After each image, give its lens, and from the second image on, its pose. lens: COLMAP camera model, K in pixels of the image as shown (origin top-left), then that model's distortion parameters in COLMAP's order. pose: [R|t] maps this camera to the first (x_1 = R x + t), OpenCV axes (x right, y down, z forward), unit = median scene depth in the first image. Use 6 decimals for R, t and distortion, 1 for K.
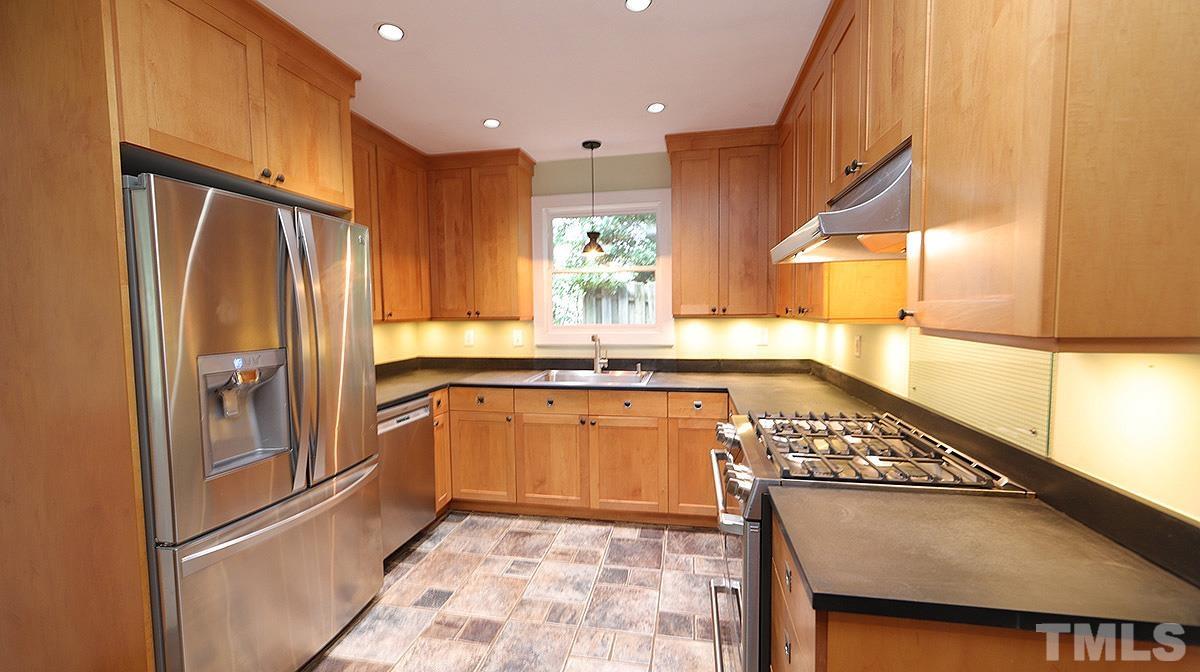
lens RADIAL K [[468.5, 0, 603.0], [0, 468.5, 337.0], [0, 0, 1]] dist [0.002876, 0.000265]
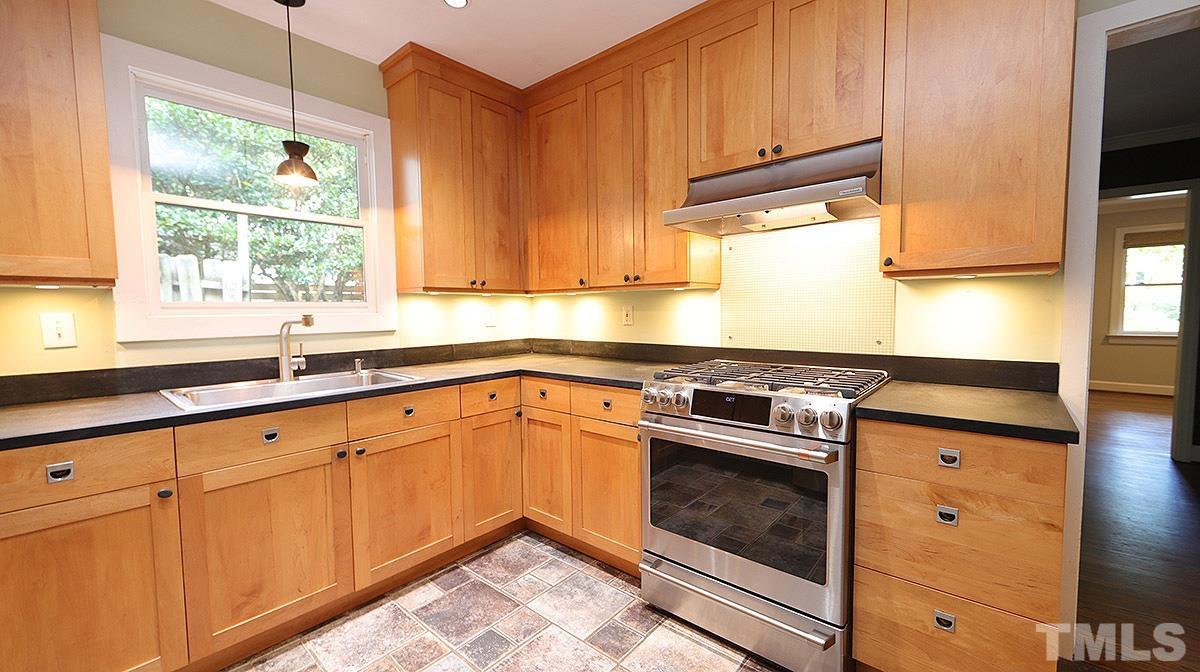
lens RADIAL K [[468.5, 0, 603.0], [0, 468.5, 337.0], [0, 0, 1]] dist [0.002876, 0.000265]
pose [[0.498879, -0.044713, 0.865518, -0.370985], [0.056200, 0.998235, 0.019176, 0.035327], [-0.864848, 0.039075, 0.500511, 0.379111]]
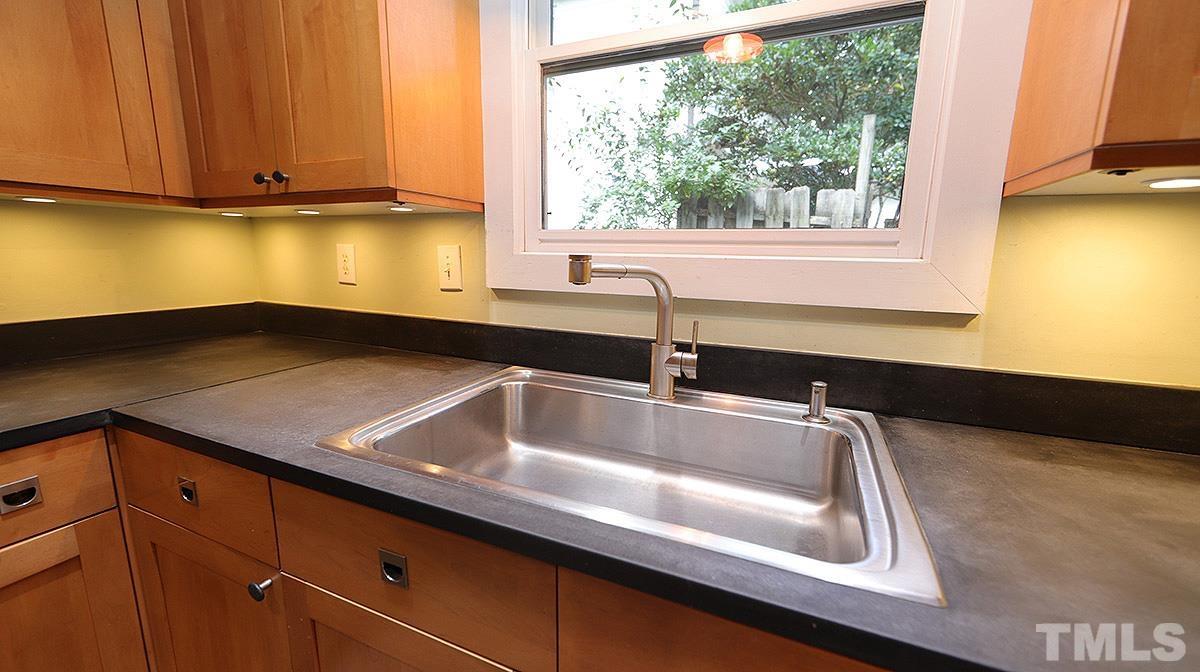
lens RADIAL K [[468.5, 0, 603.0], [0, 468.5, 337.0], [0, 0, 1]] dist [0.002876, 0.000265]
pose [[0.973665, 0.063442, -0.218977, 0.017015], [-0.037670, 0.992068, 0.119926, 0.009144], [0.224849, -0.108519, 0.968332, 0.803013]]
